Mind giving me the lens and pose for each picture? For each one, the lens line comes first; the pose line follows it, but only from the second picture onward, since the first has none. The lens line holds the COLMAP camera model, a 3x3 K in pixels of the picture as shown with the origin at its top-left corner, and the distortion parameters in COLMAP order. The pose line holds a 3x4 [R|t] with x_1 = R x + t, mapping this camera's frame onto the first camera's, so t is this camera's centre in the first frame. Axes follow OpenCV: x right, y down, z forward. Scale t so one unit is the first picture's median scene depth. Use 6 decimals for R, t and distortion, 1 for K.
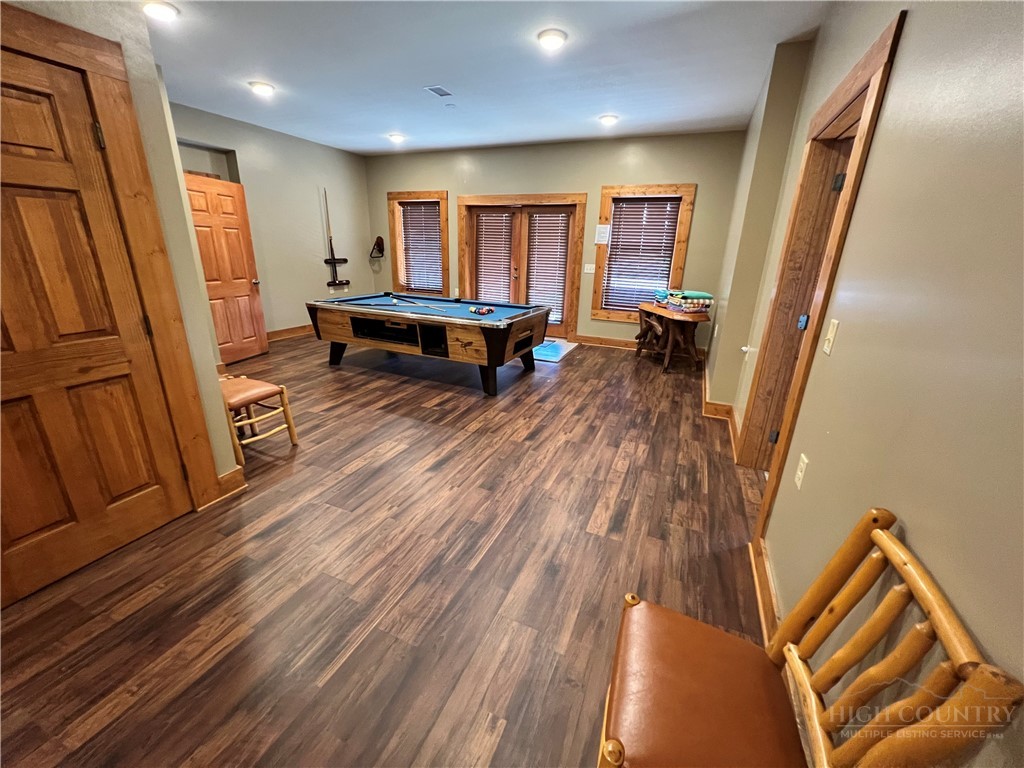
lens RADIAL K [[408.7, 0, 510.7], [0, 408.7, 383.9], [0, 0, 1]] dist [-0.002005, -0.000248]
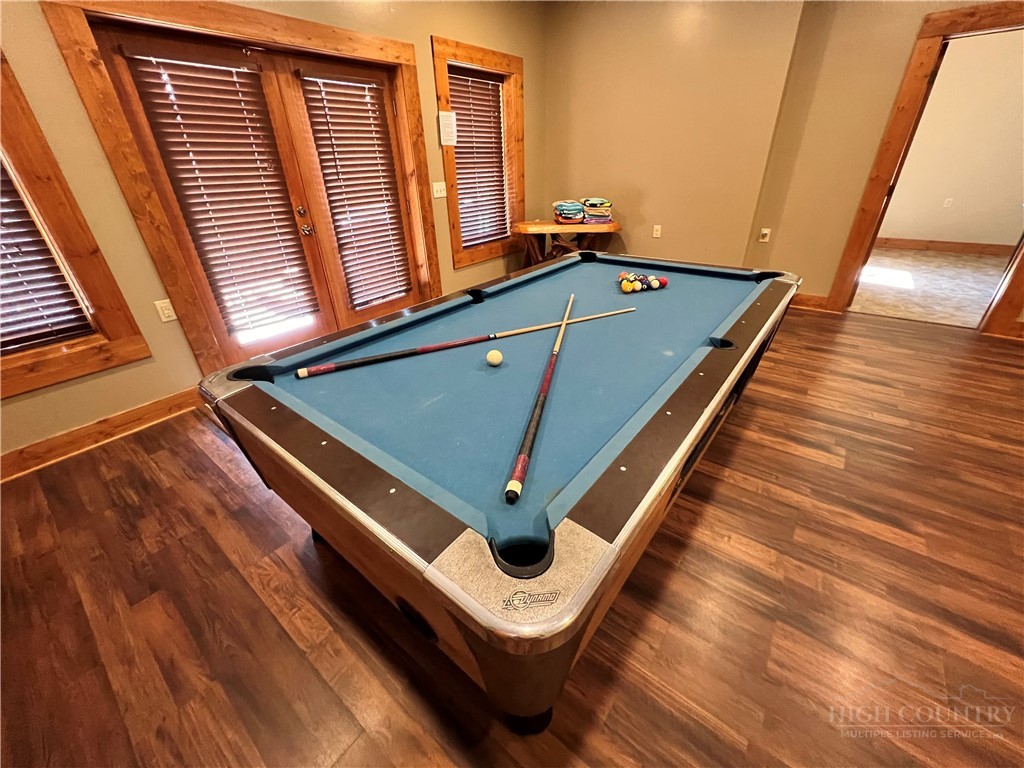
lens RADIAL K [[408.7, 0, 513.1], [0, 408.7, 380.5], [0, 0, 1]] dist [-0.002005, -0.000248]
pose [[0.240283, -0.493897, 0.835661, -0.488339], [0.342246, 0.848704, 0.403198, -0.276885], [-0.908368, 0.189120, 0.372964, 0.807916]]
